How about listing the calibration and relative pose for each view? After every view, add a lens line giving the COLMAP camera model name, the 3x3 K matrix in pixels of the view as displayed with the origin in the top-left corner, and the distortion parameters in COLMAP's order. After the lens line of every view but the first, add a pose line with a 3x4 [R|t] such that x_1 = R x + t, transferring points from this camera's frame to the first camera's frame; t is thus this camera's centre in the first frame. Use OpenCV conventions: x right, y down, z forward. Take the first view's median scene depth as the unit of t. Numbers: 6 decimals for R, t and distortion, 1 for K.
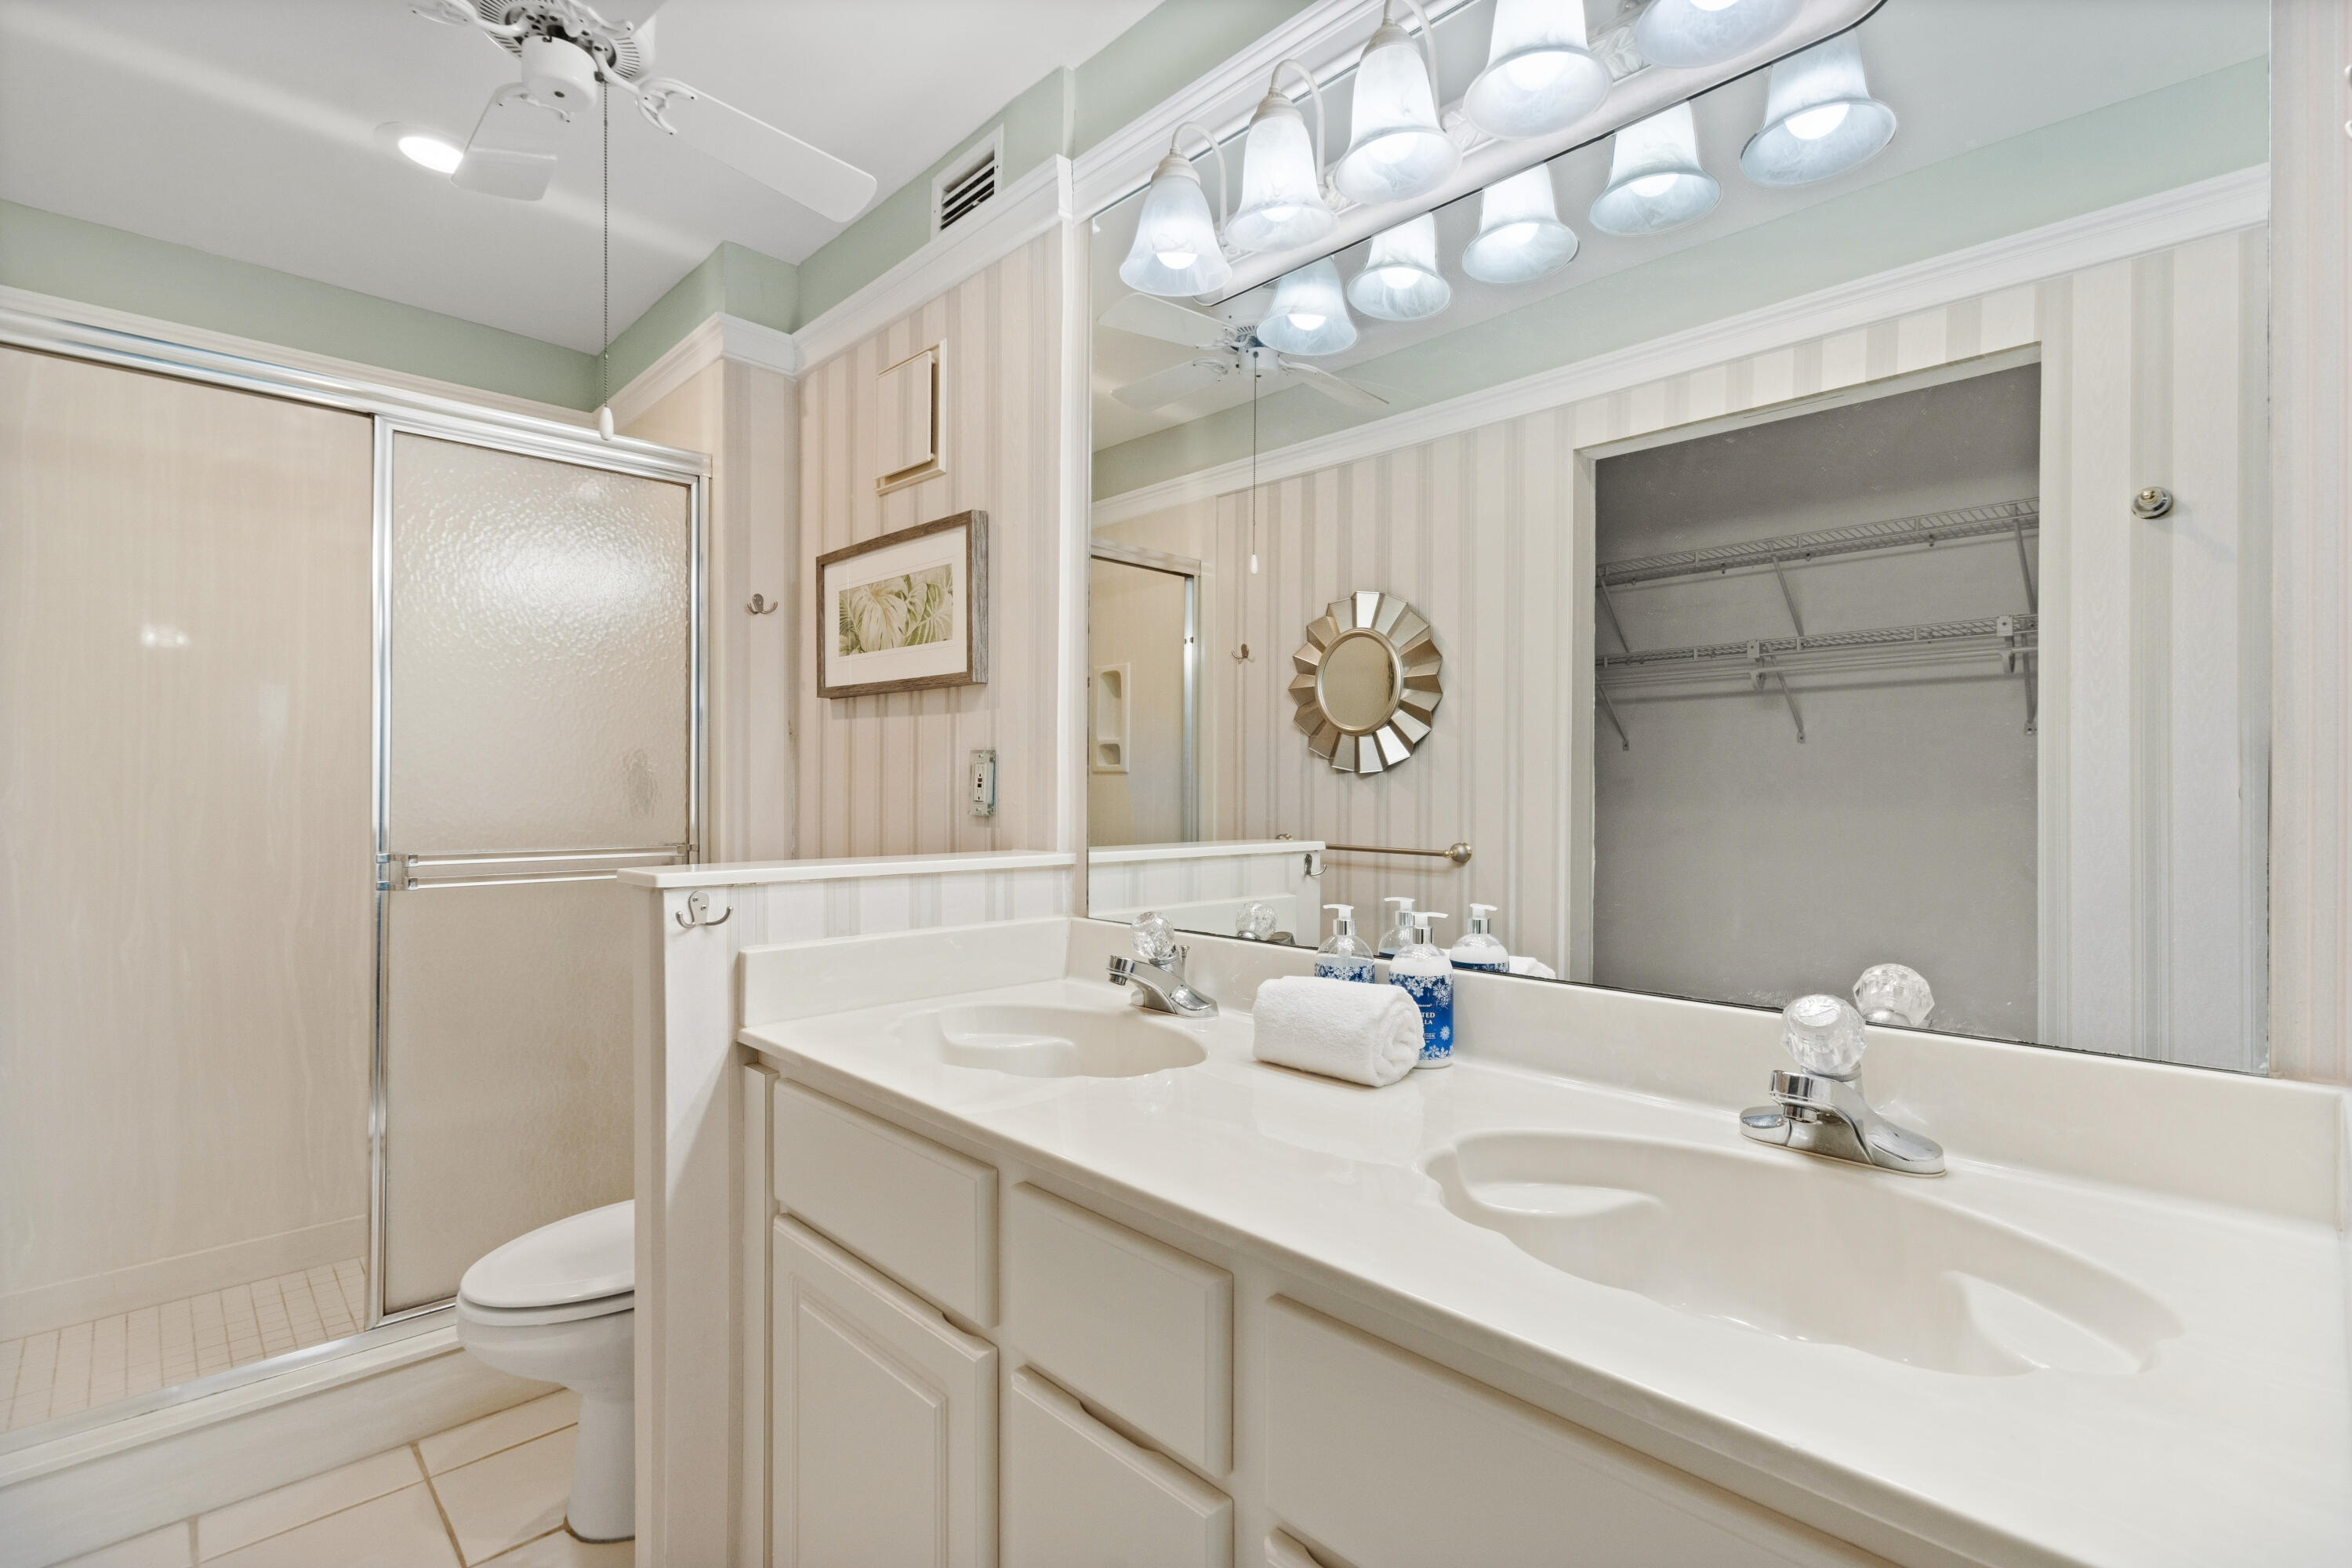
lens RADIAL K [[1104.9, 0, 1166.7], [0, 1104.9, 803.7], [0, 0, 1]] dist [0.000076, 0.004458]
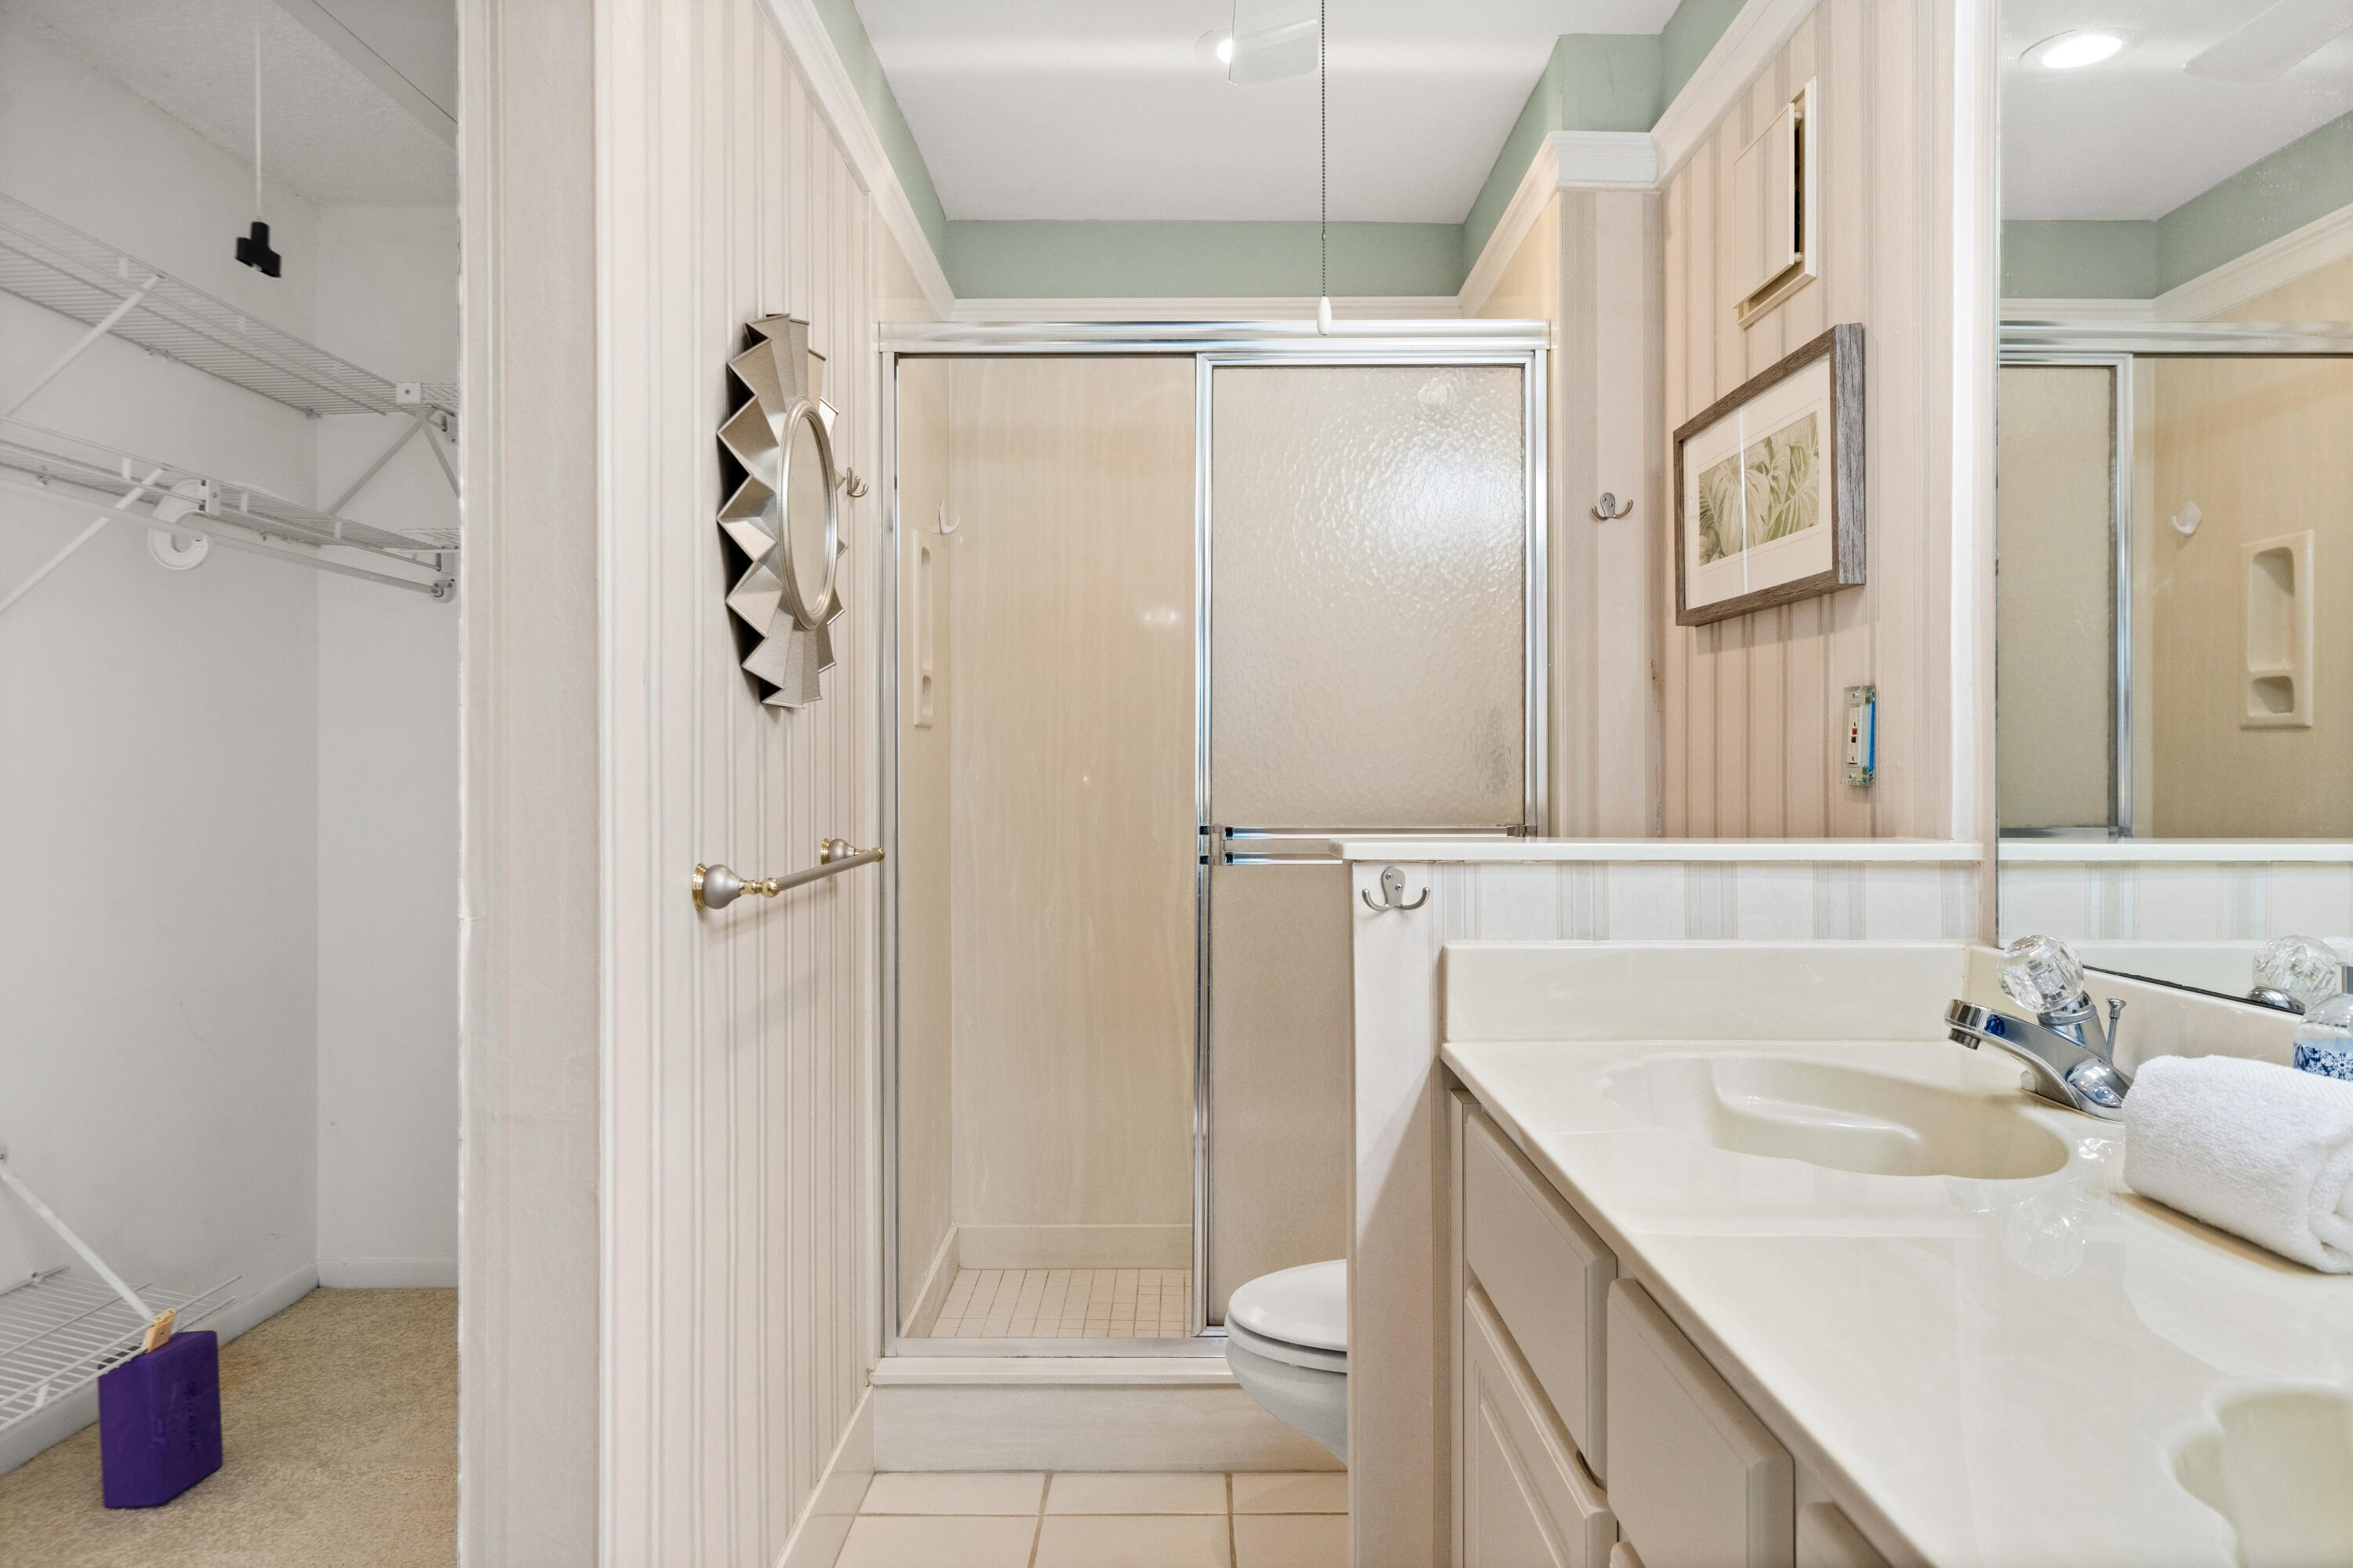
lens RADIAL K [[1571.3, 0, 1175.2], [0, 1571.3, 791.7], [0, 0, 1]] dist [0.019458, 0.000014]
pose [[0.718160, 0.007210, -0.695841, 0.191751], [-0.009536, 0.999954, 0.000520, 0.017574], [0.695813, 0.006262, 0.718196, 0.037503]]
